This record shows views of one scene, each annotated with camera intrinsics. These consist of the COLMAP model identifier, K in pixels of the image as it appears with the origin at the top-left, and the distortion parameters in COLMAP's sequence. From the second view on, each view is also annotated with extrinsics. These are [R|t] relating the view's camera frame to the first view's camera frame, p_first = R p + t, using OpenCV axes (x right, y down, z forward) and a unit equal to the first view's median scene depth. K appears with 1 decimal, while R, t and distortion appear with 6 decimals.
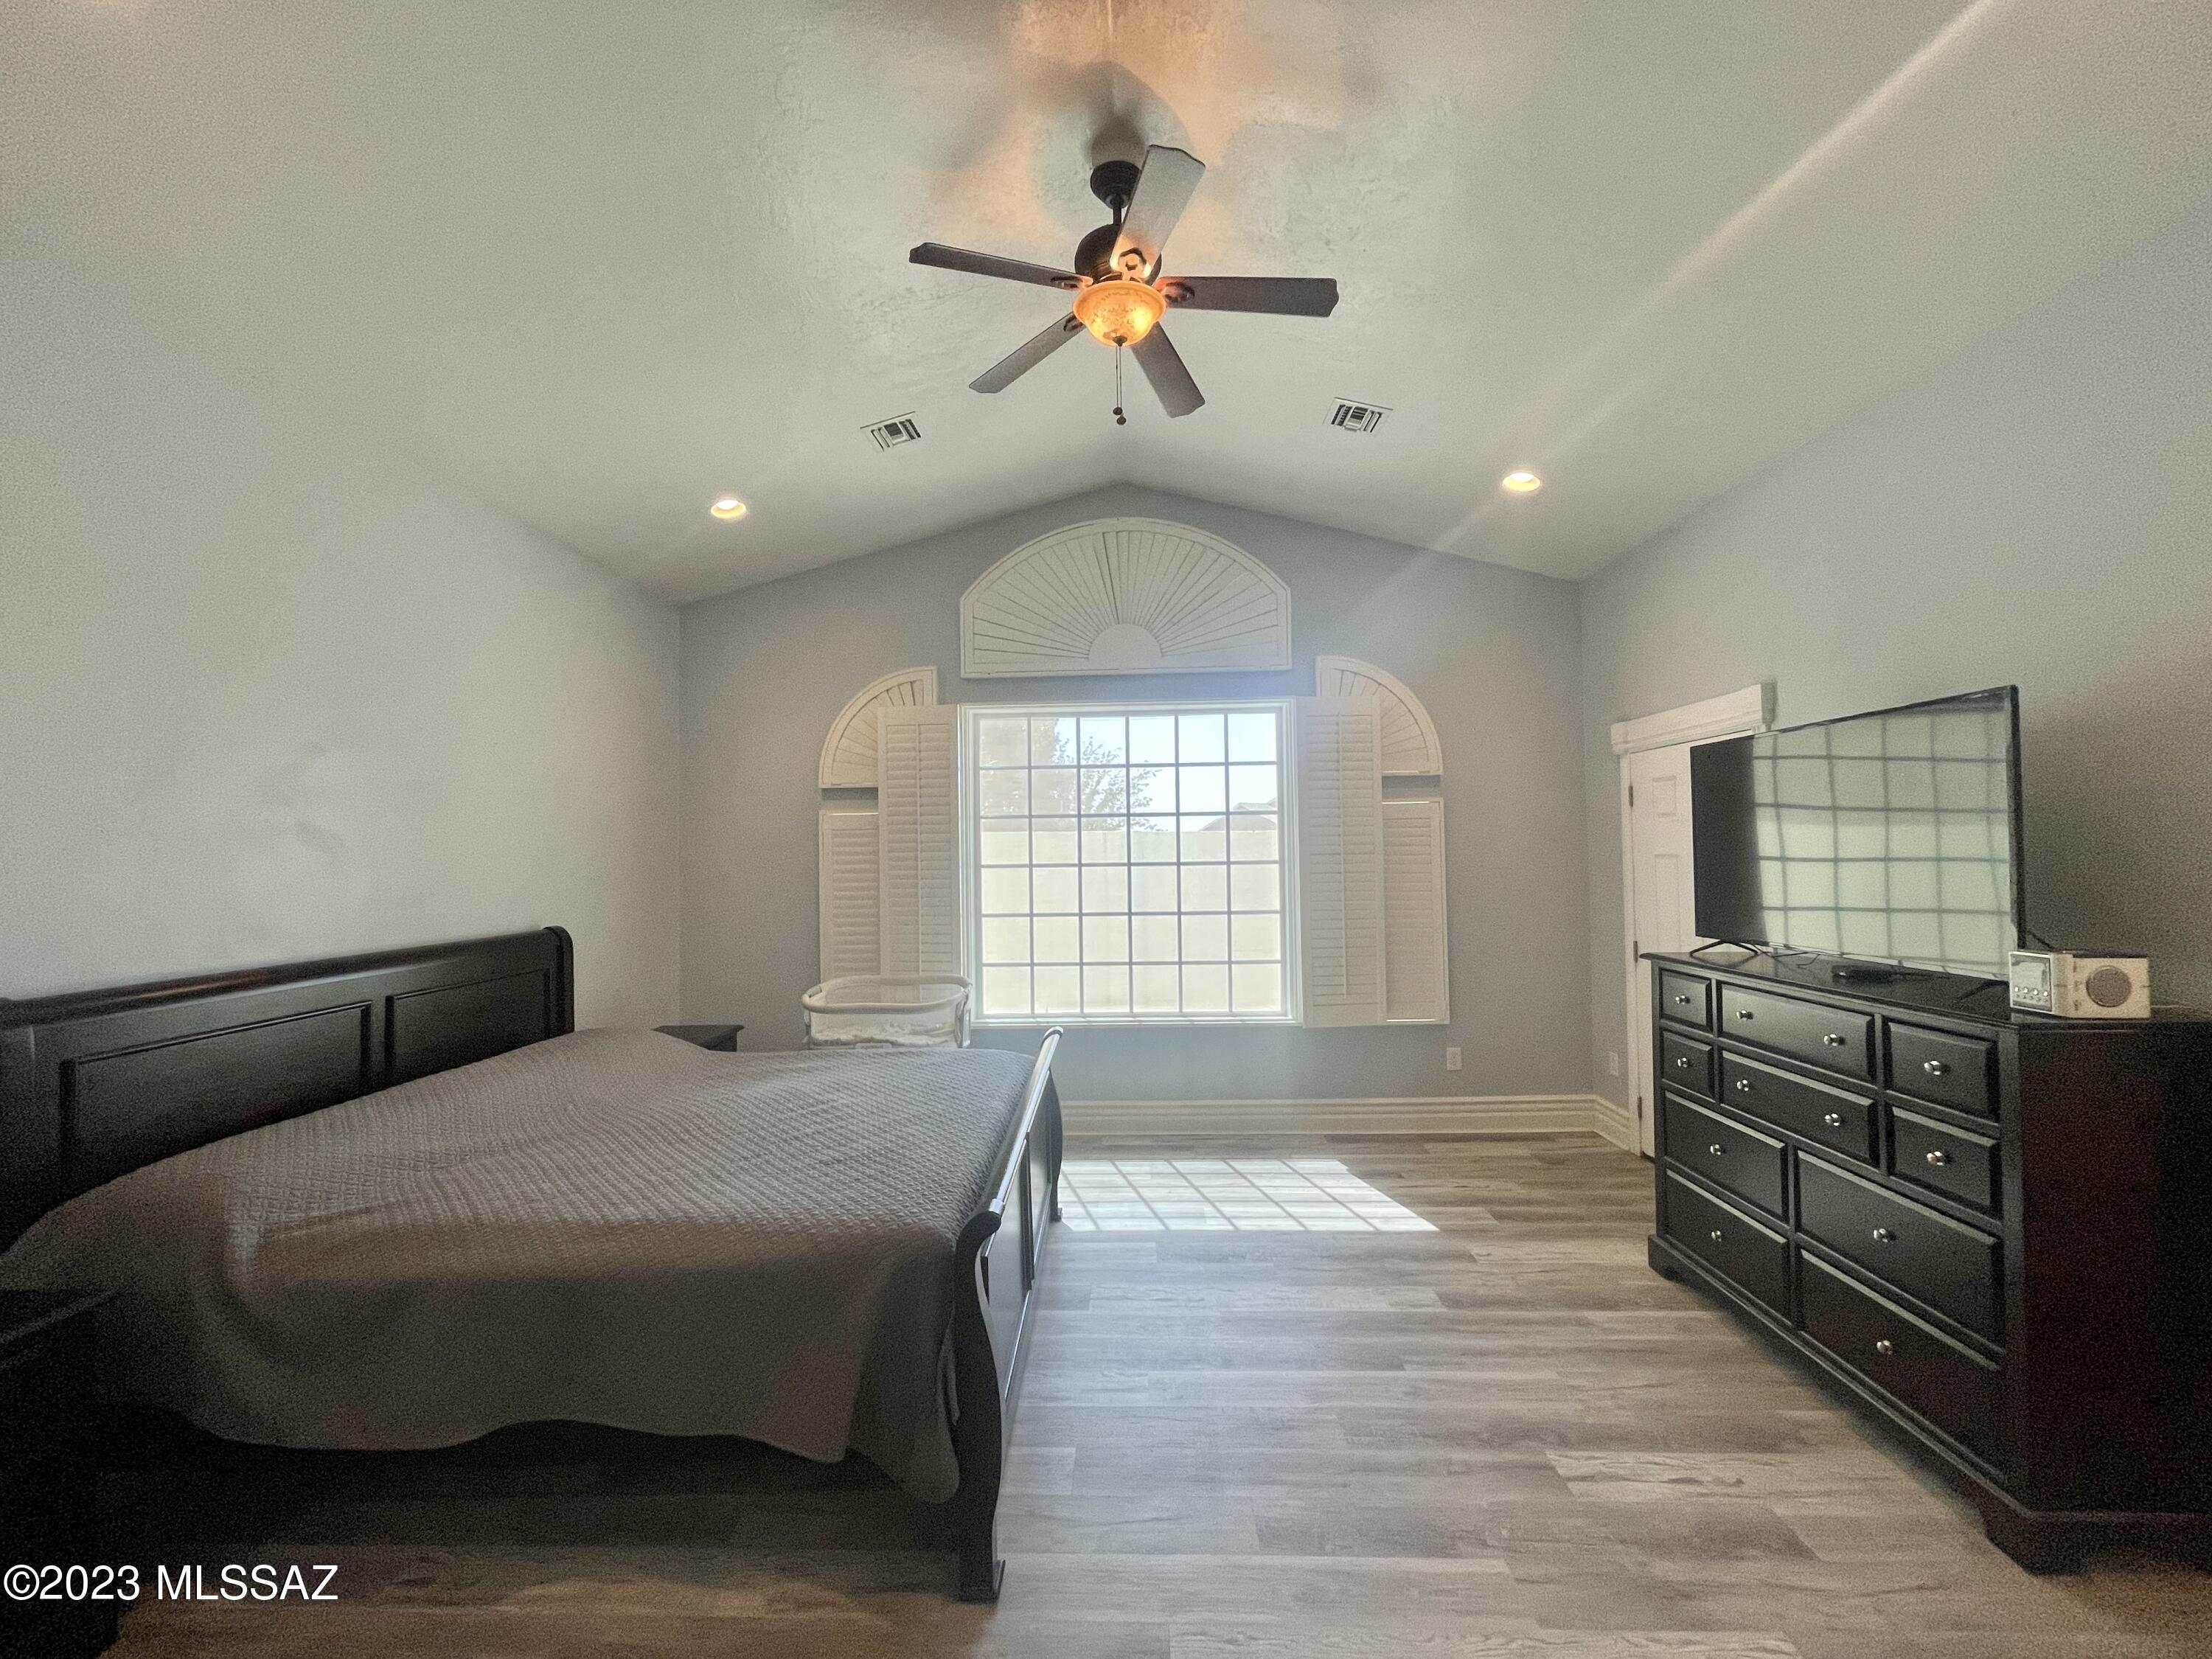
lens RADIAL K [[903.8, 0, 1101.7], [0, 903.8, 828.6], [0, 0, 1]] dist [0.001359, -0.000248]
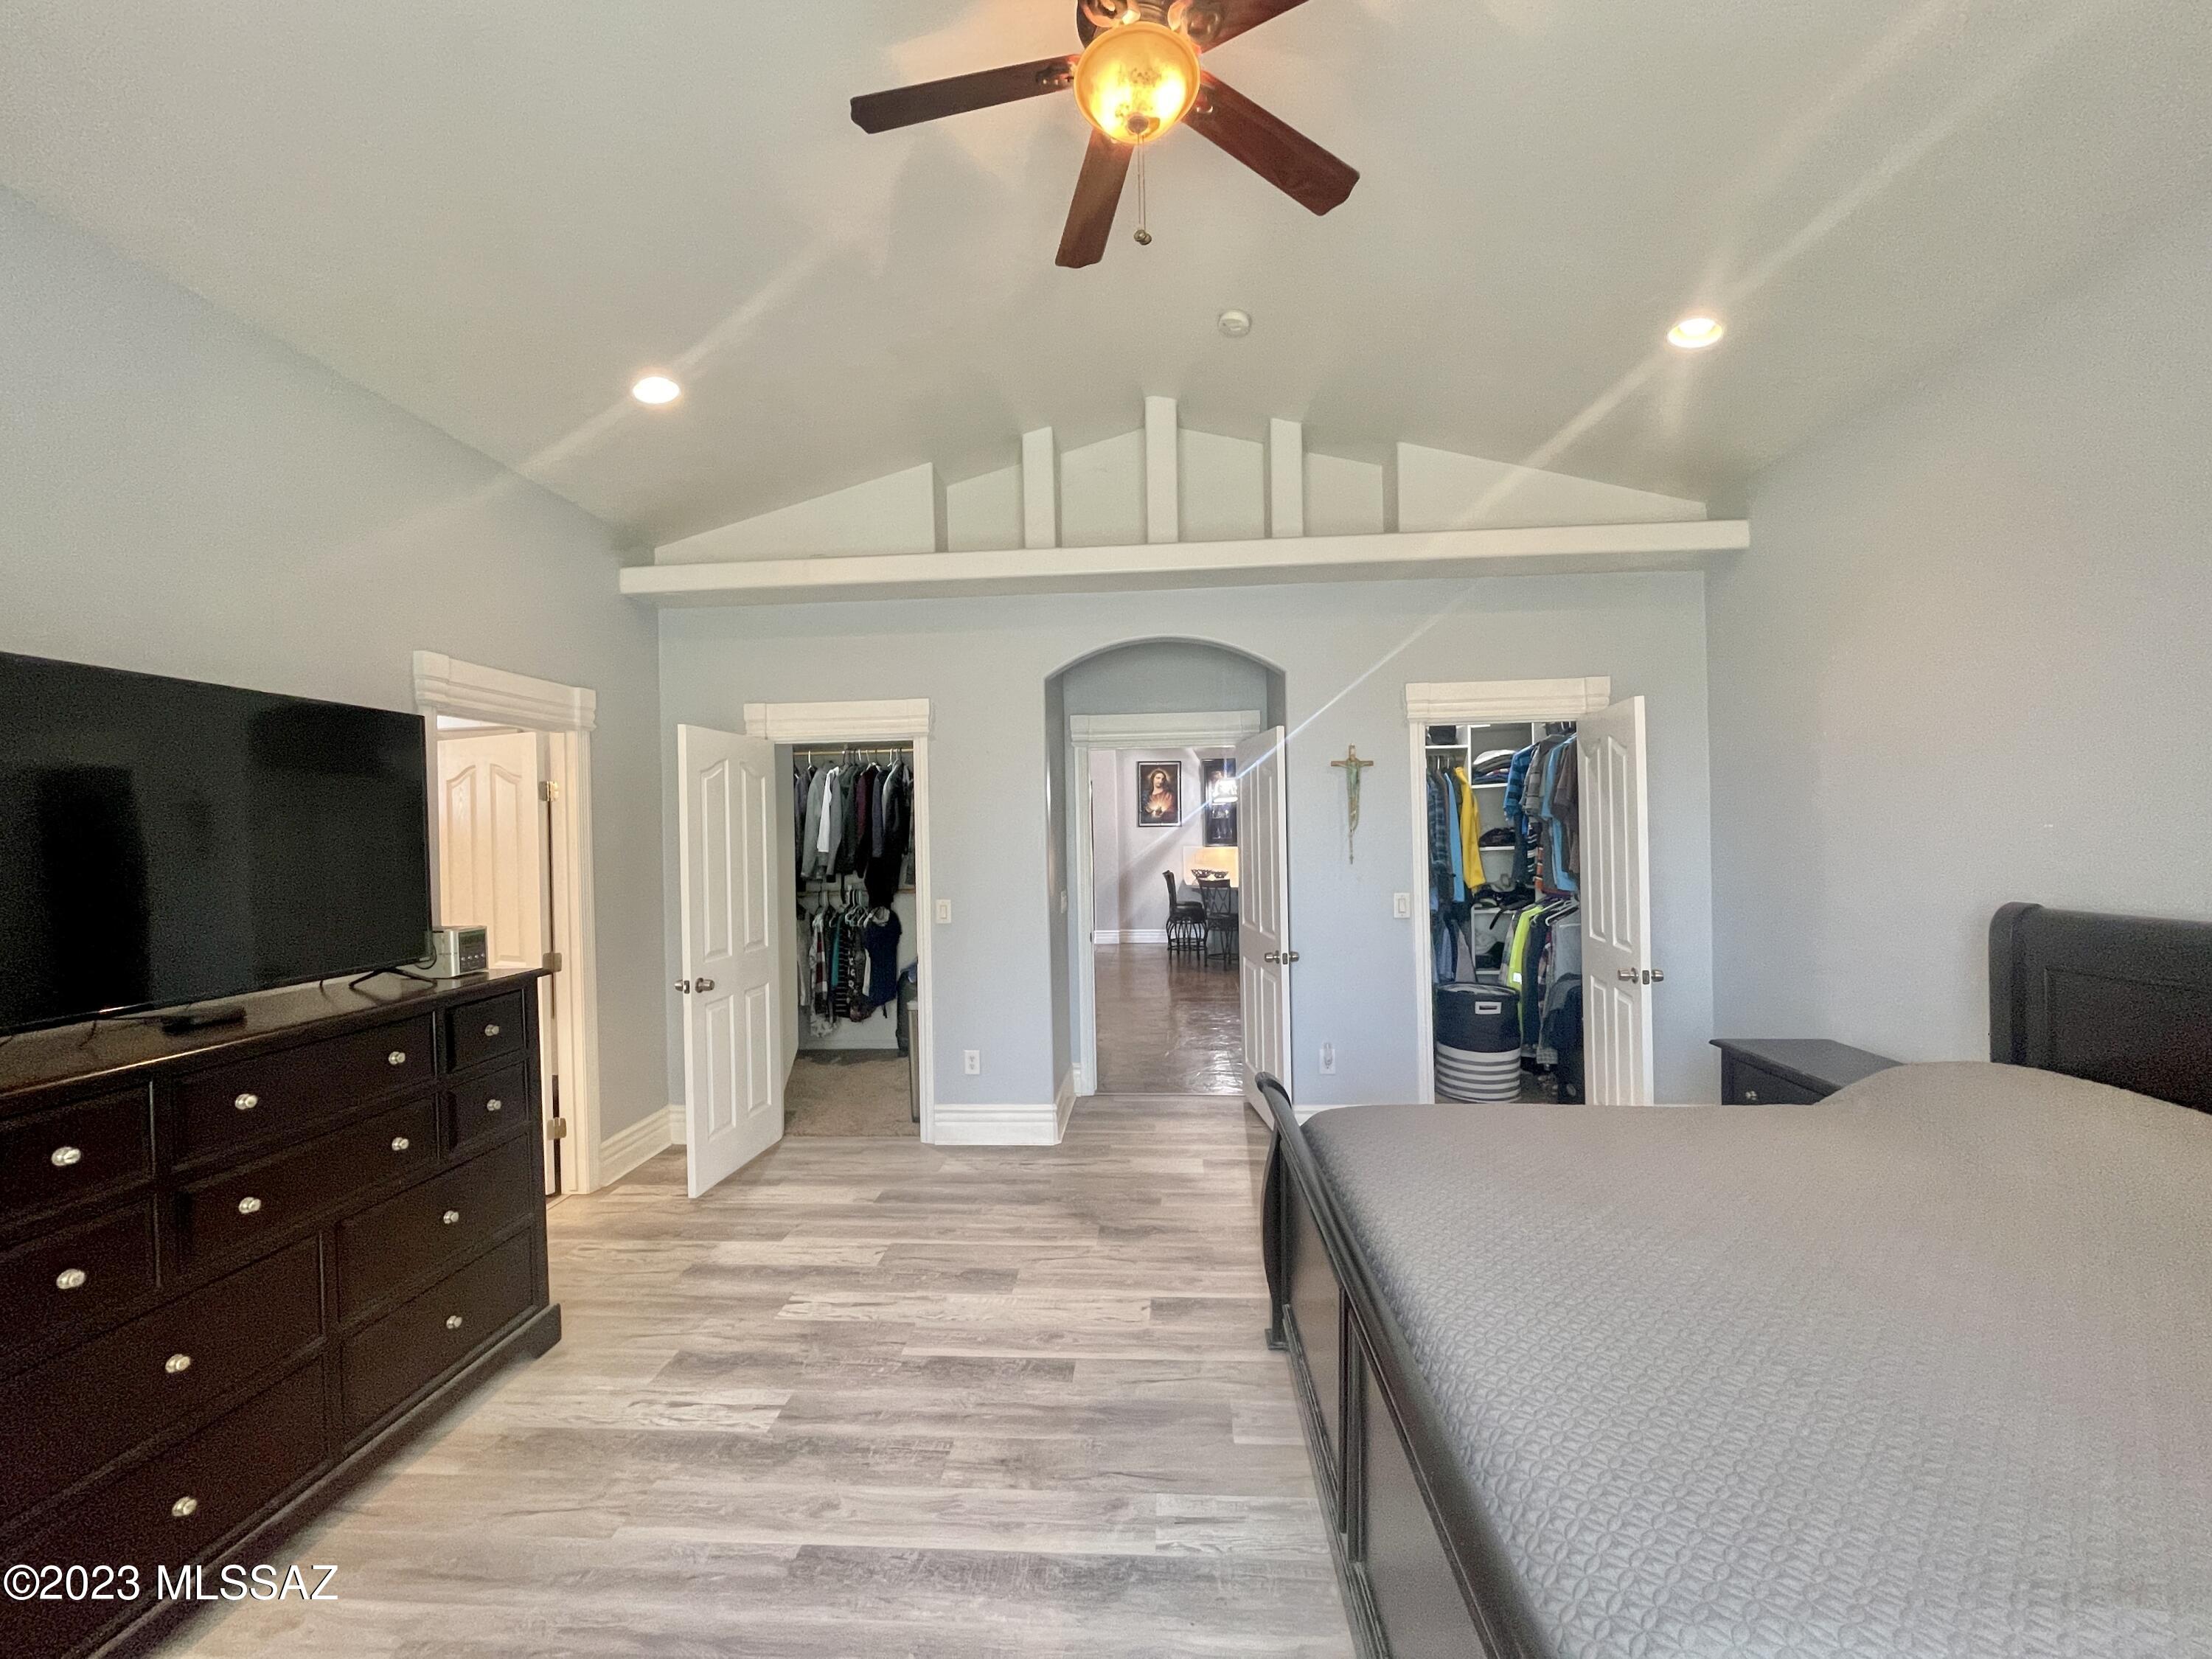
lens RADIAL K [[903.8, 0, 1101.7], [0, 903.8, 828.6], [0, 0, 1]] dist [0.001359, -0.000248]
pose [[-0.998677, 0.042220, 0.029350, 0.056026], [0.041832, 0.999031, -0.013701, 0.044209], [-0.029900, -0.012455, -0.999475, 1.975830]]
